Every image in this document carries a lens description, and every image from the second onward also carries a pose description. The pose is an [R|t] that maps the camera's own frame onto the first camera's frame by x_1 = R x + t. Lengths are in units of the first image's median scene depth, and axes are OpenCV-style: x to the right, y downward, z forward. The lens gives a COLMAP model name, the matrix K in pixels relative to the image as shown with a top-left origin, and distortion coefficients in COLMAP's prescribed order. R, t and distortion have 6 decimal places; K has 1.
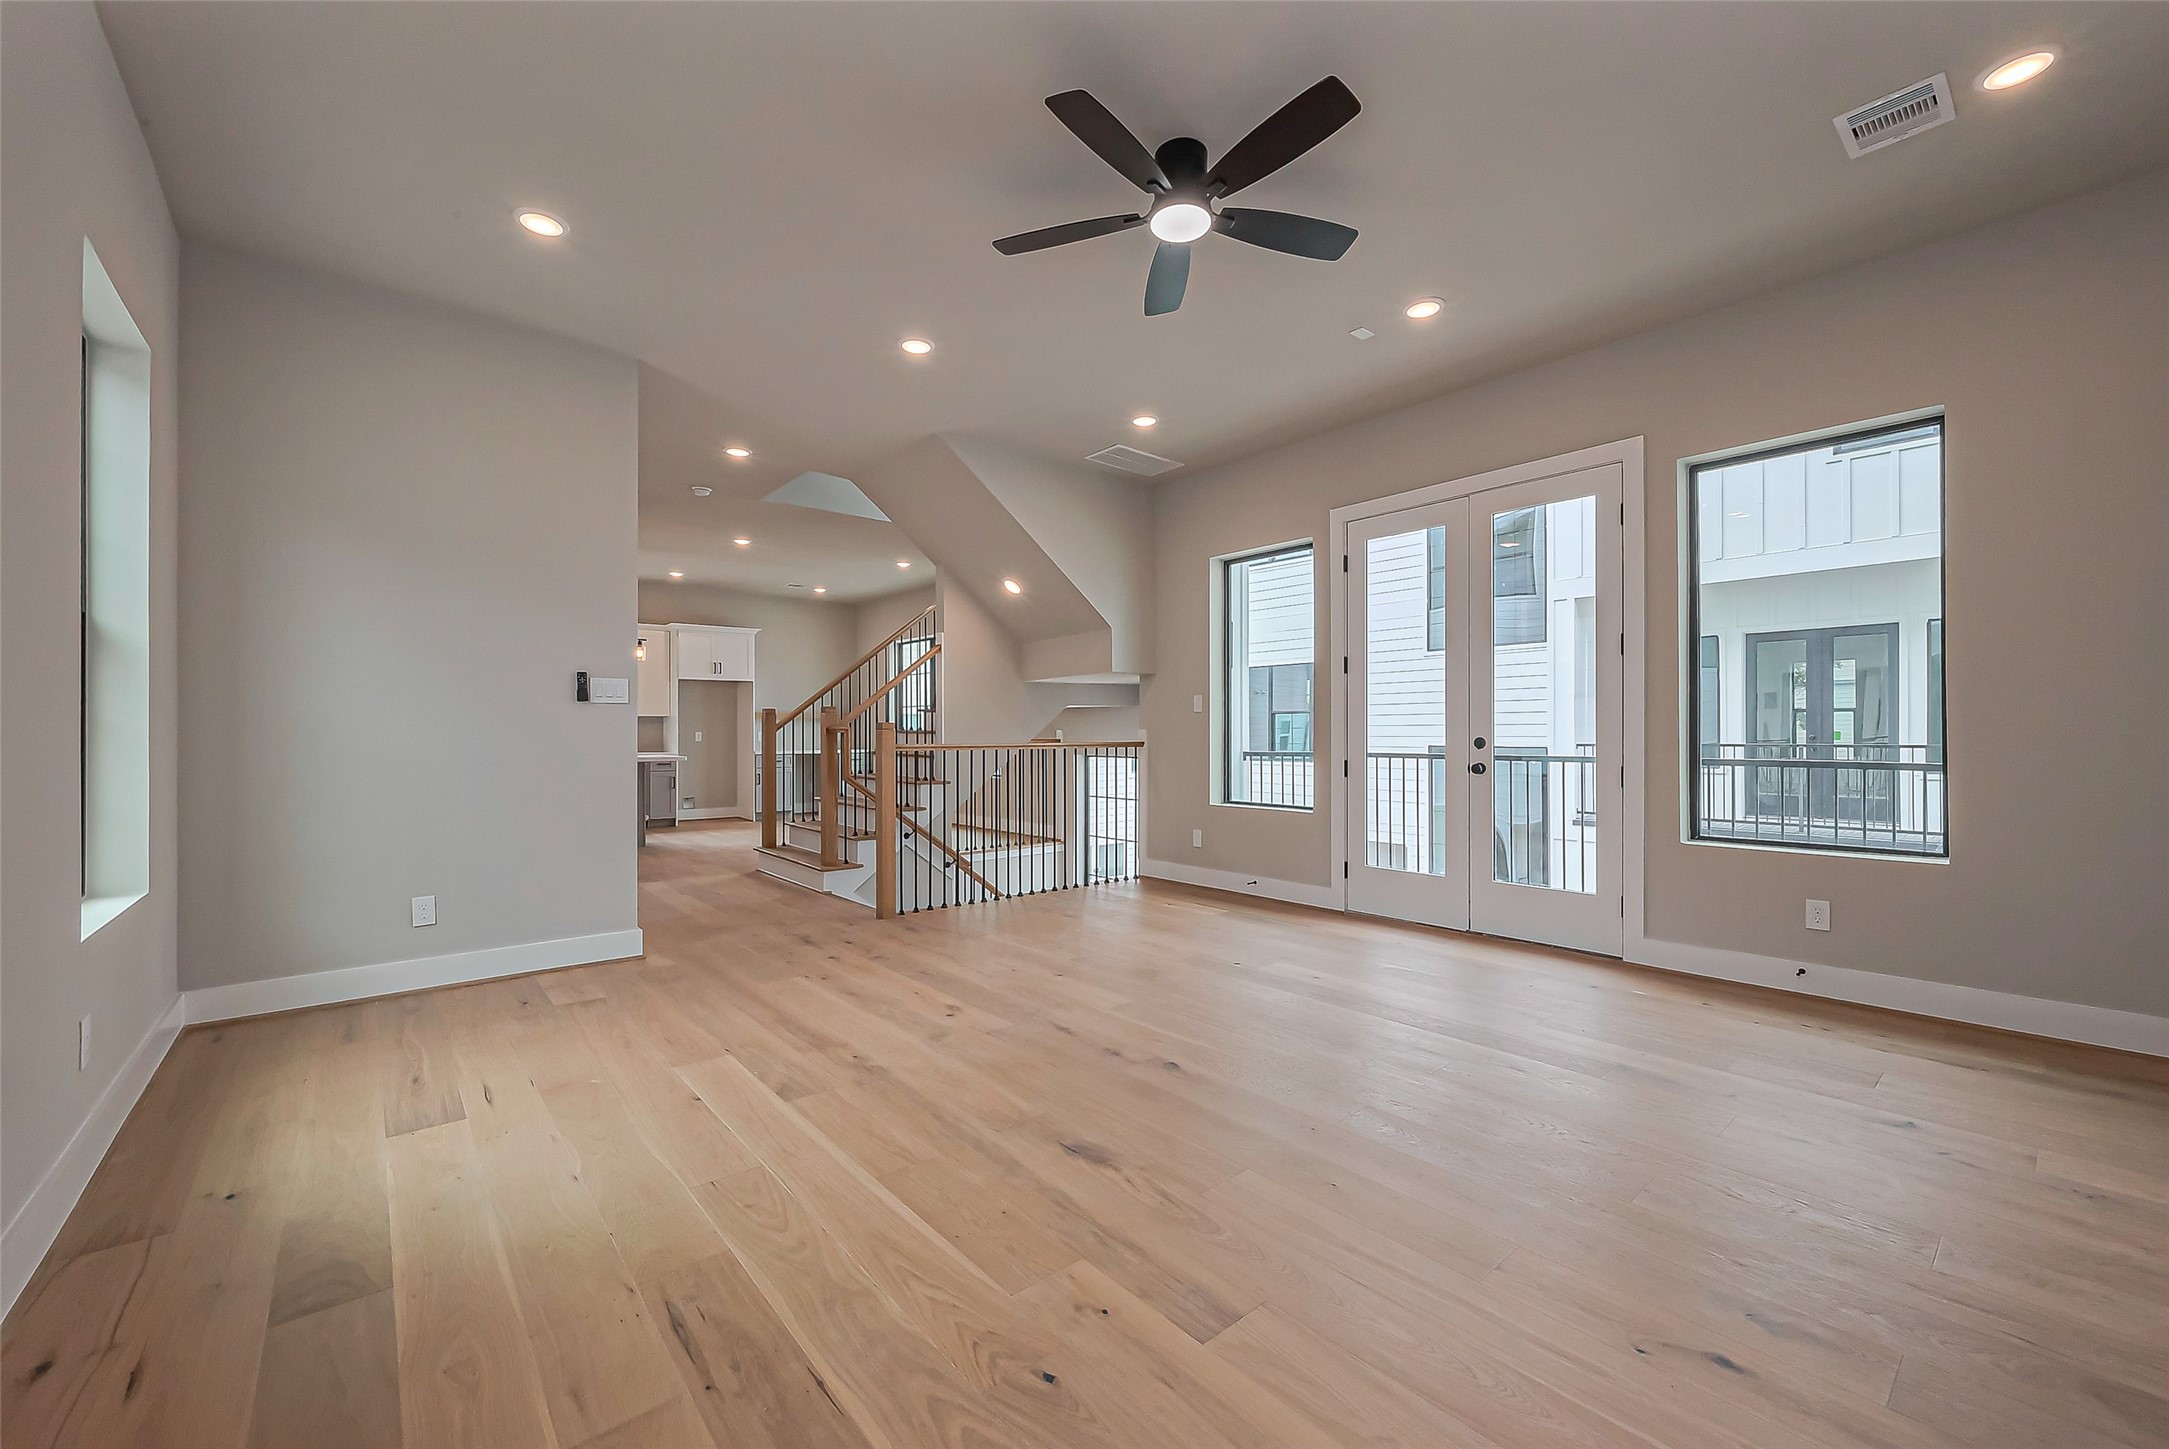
lens RADIAL K [[866.0, 0, 1084.5], [0, 866.0, 724.5], [0, 0, 1]] dist [0.000406, 0.000017]
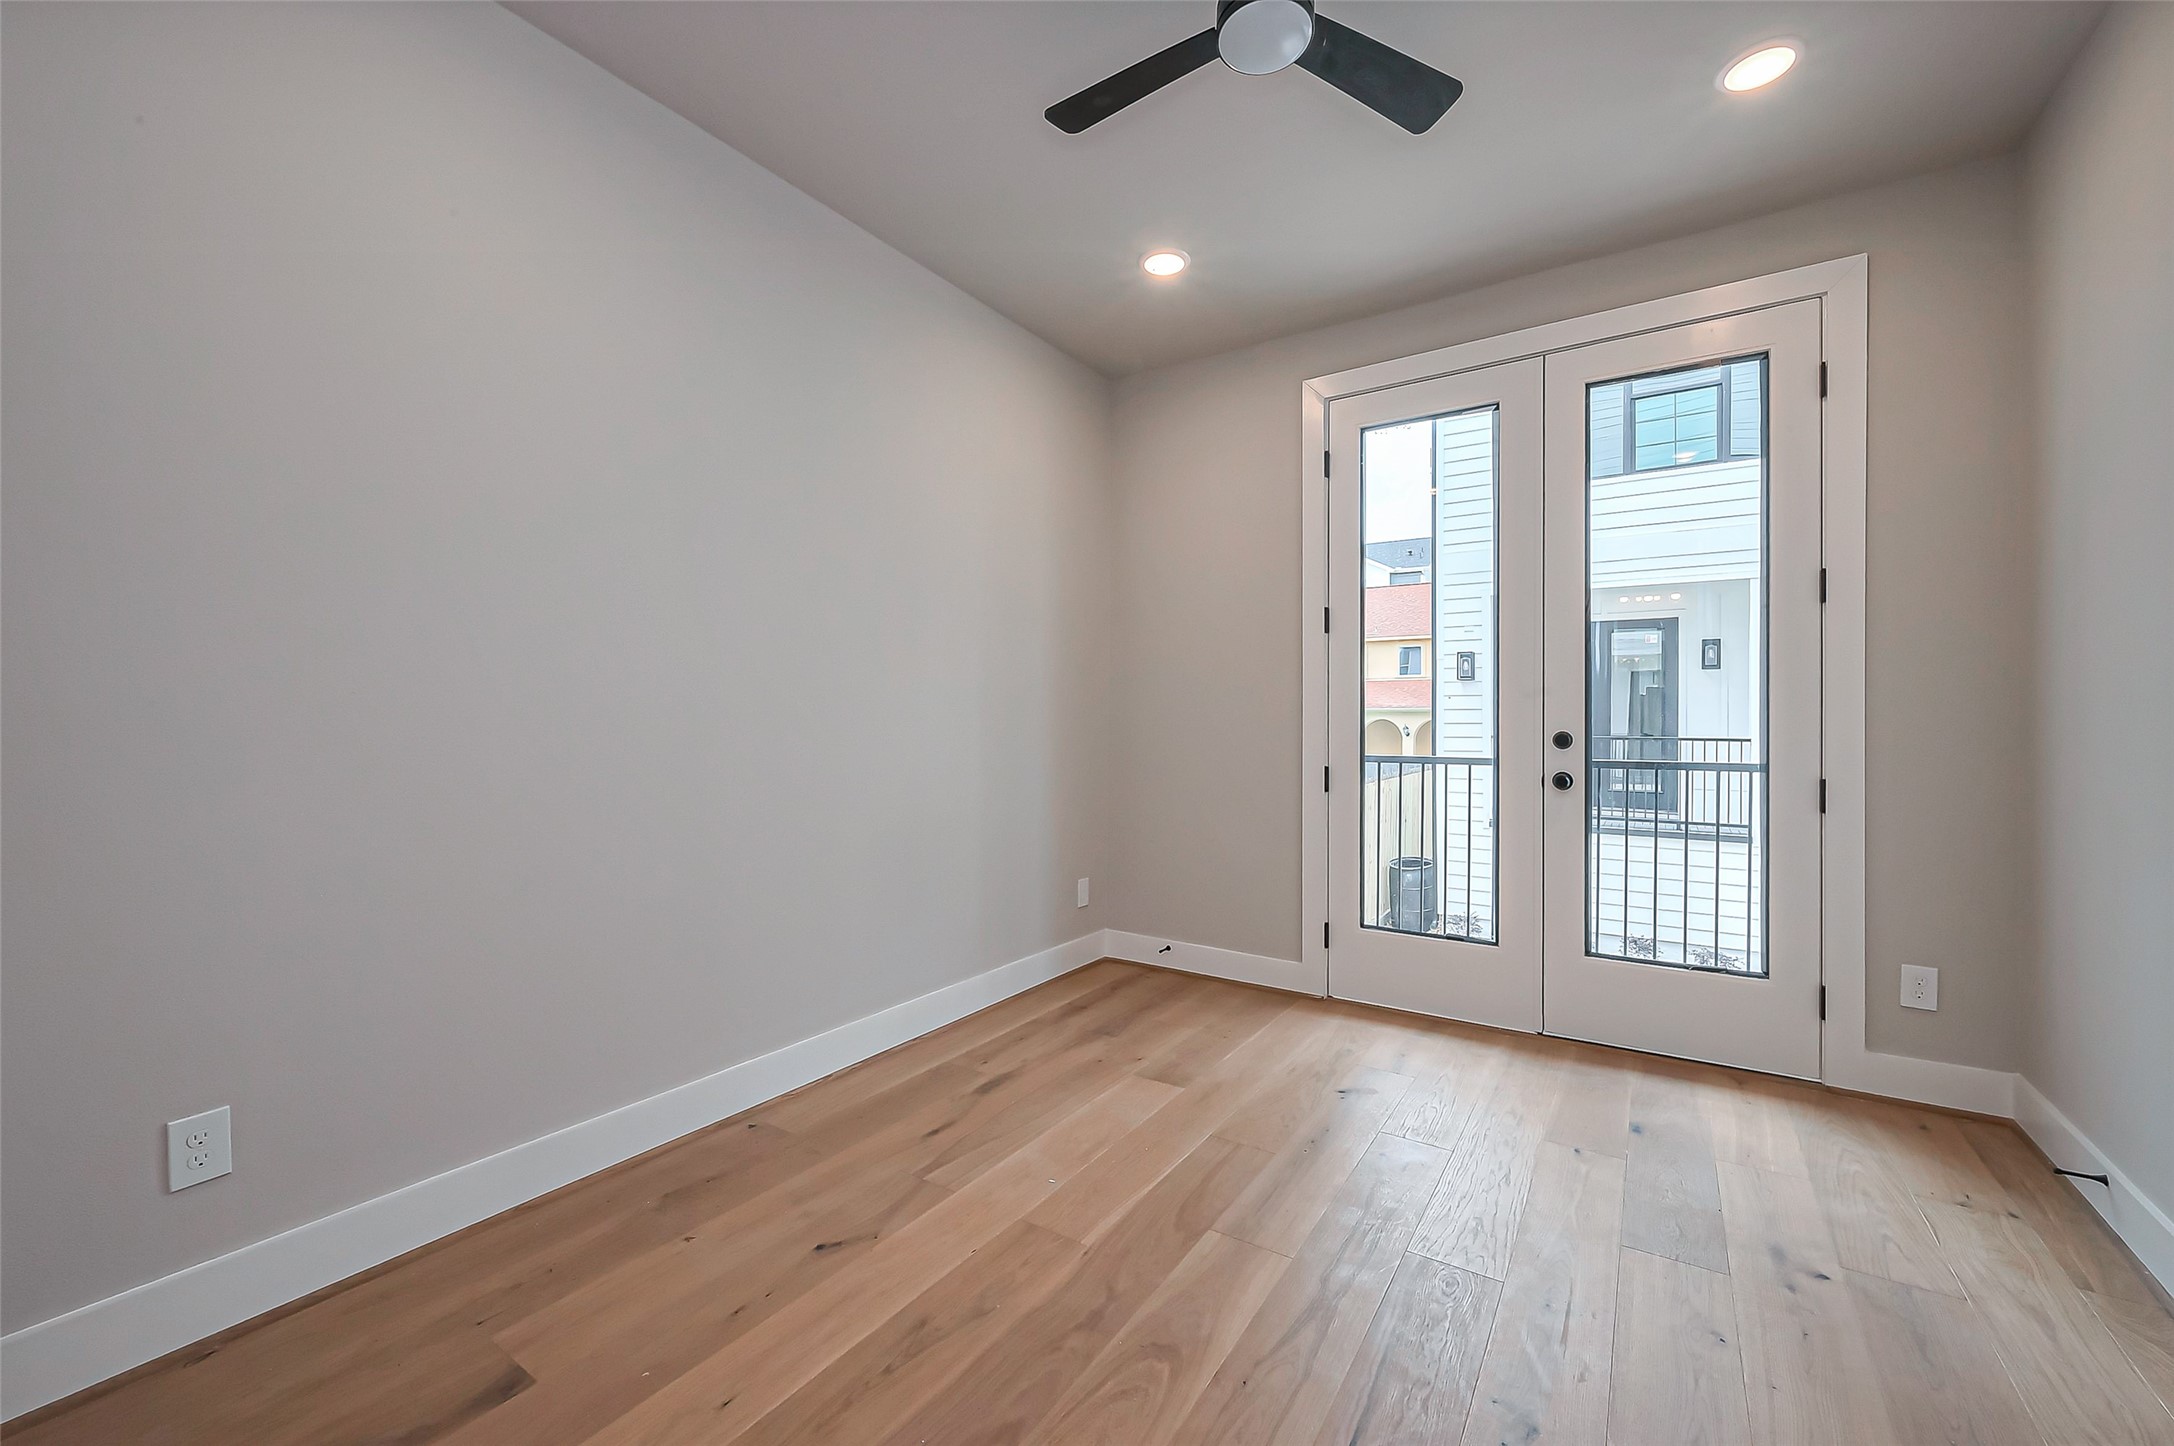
lens RADIAL K [[853.1, 0, 1087.0], [0, 853.1, 723.0], [0, 0, 1]] dist [-0.001784, -0.000131]
pose [[0.959172, 0.004484, 0.282786, -0.055100], [-0.006575, 0.999958, 0.006446, 0.005812], [-0.282745, -0.008042, 0.959161, 0.433746]]
